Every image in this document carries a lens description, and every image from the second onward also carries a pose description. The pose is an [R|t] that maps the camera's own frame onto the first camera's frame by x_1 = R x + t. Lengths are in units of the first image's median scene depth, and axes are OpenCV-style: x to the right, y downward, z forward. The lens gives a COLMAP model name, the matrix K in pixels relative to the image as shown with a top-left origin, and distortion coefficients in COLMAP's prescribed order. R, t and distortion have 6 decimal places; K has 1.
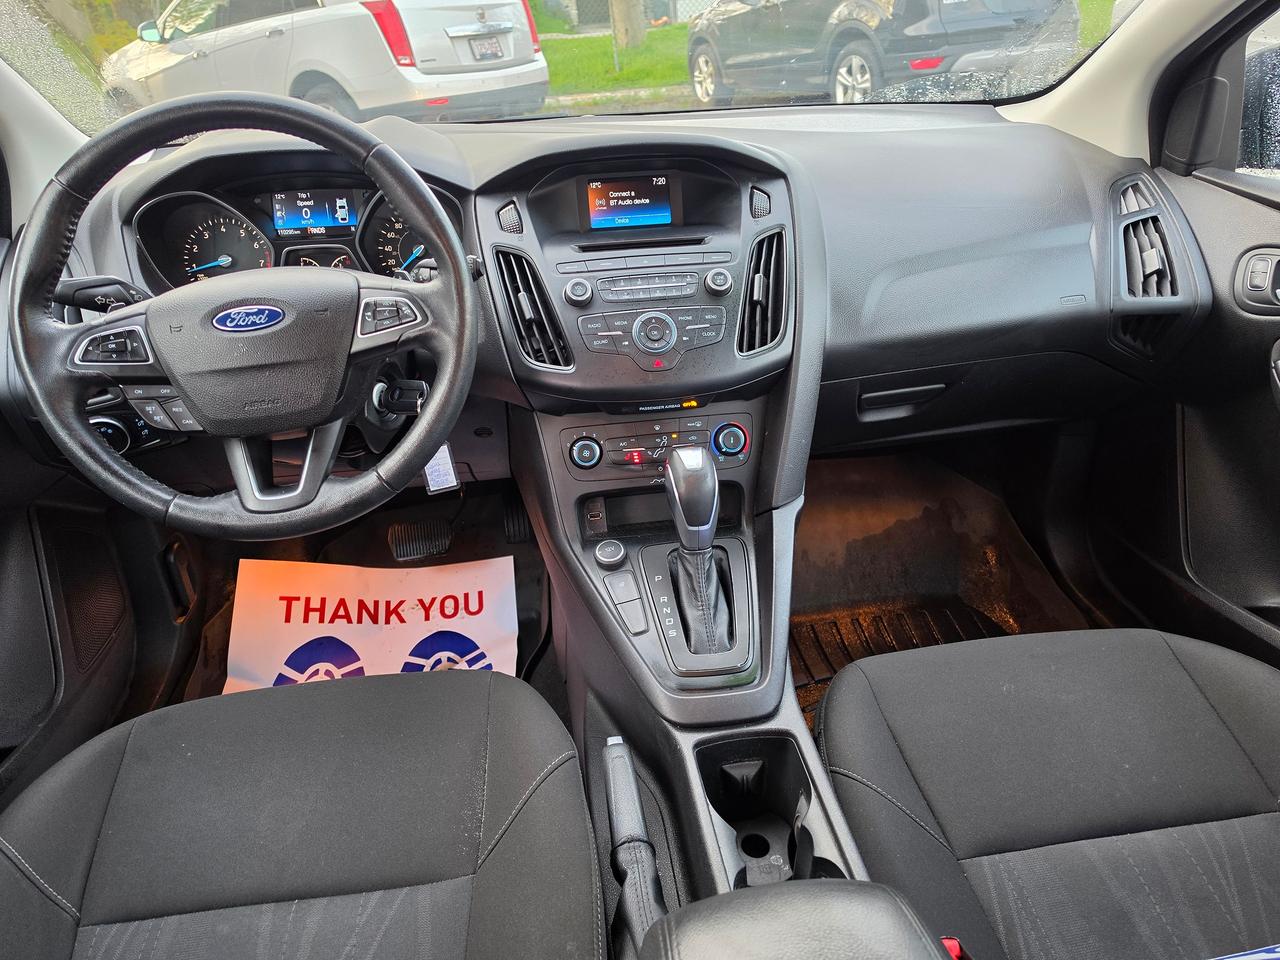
lens RADIAL K [[885.4, 0, 640.8], [0, 885.4, 481.9], [0, 0, 1]] dist [0.035108, -0.026403]
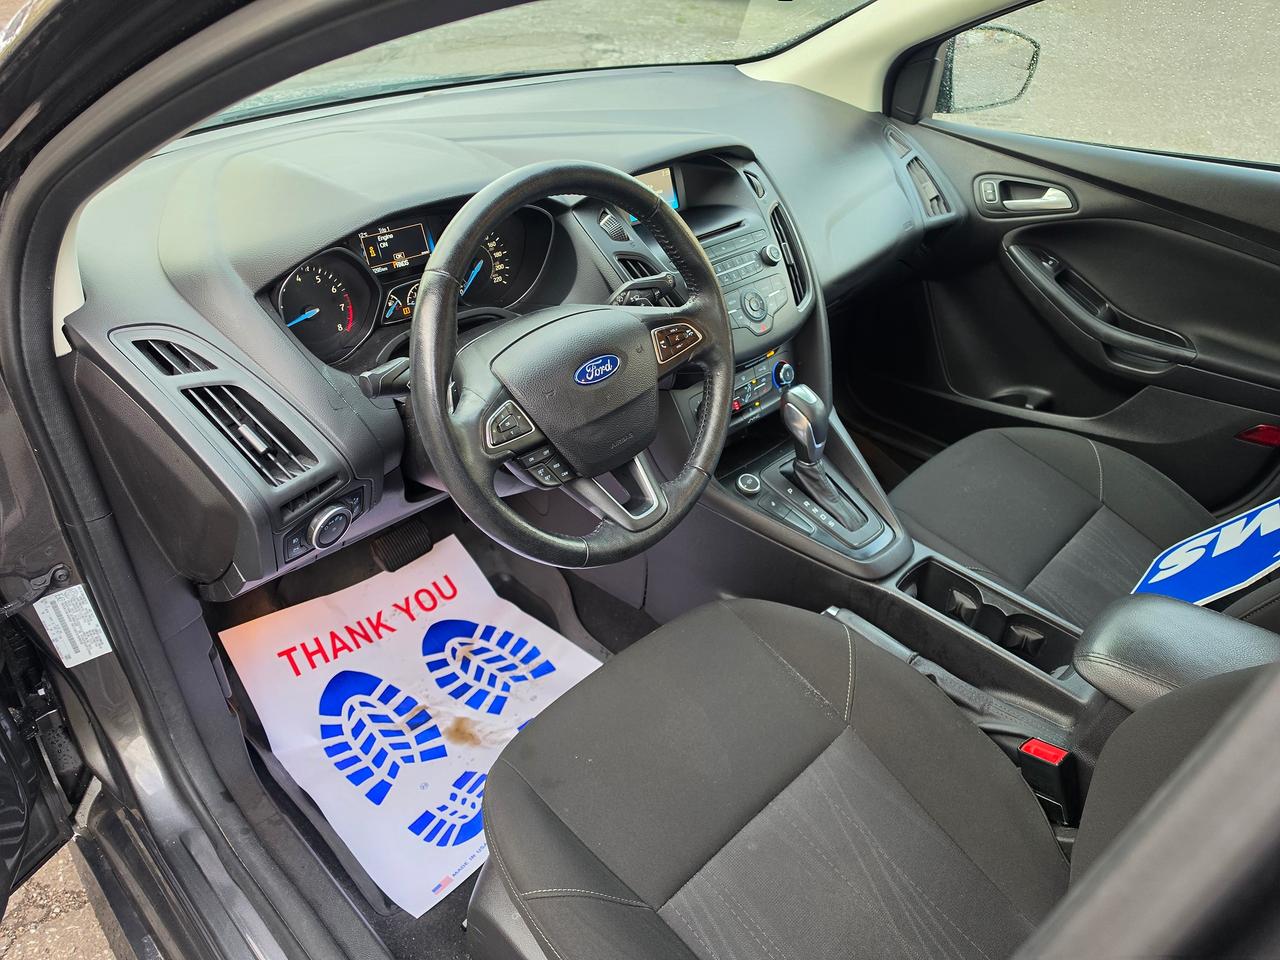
lens RADIAL K [[885.4, 0, 643.4], [0, 885.4, 481.7], [0, 0, 1]] dist [0.035108, -0.026403]
pose [[0.792154, -0.297289, 0.533021, -0.544488], [0.230478, 0.954392, 0.189779, -0.129892], [-0.565130, -0.027484, 0.824544, 0.027183]]
